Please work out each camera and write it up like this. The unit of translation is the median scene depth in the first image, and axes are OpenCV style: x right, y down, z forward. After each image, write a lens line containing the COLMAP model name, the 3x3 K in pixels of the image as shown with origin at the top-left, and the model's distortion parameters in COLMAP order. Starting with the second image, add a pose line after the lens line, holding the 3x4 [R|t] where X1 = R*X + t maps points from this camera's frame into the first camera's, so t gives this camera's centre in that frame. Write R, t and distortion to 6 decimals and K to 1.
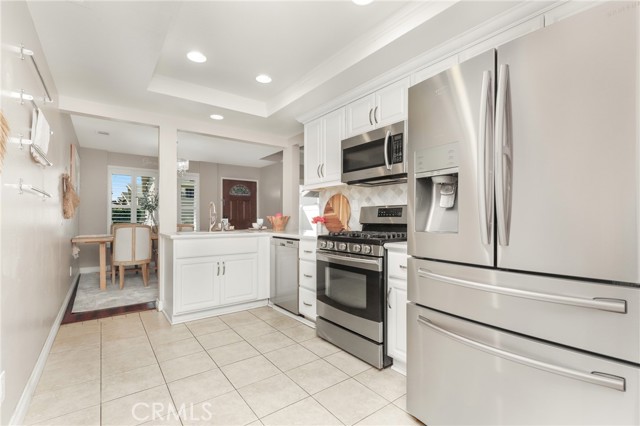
lens RADIAL K [[293.8, 0, 321.7], [0, 293.8, 212.6], [0, 0, 1]] dist [0.001931, 0.000025]
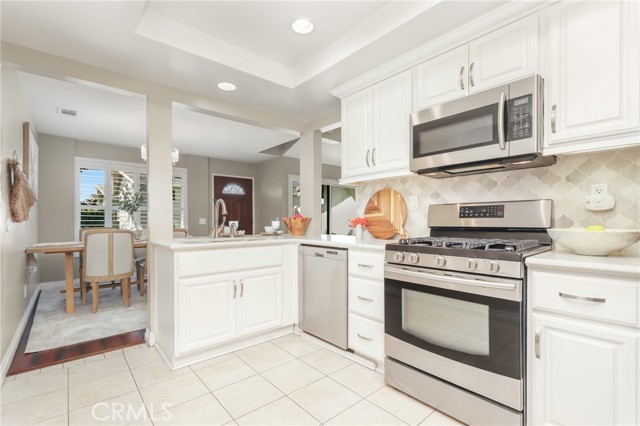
lens RADIAL K [[293.8, 0, 319.9], [0, 293.8, 217.9], [0, 0, 1]] dist [0.001931, 0.000025]
pose [[0.997825, -0.004521, 0.065764, -0.180046], [0.003789, 0.999930, 0.011252, 0.004375], [-0.065810, -0.010978, 0.997772, 0.243370]]
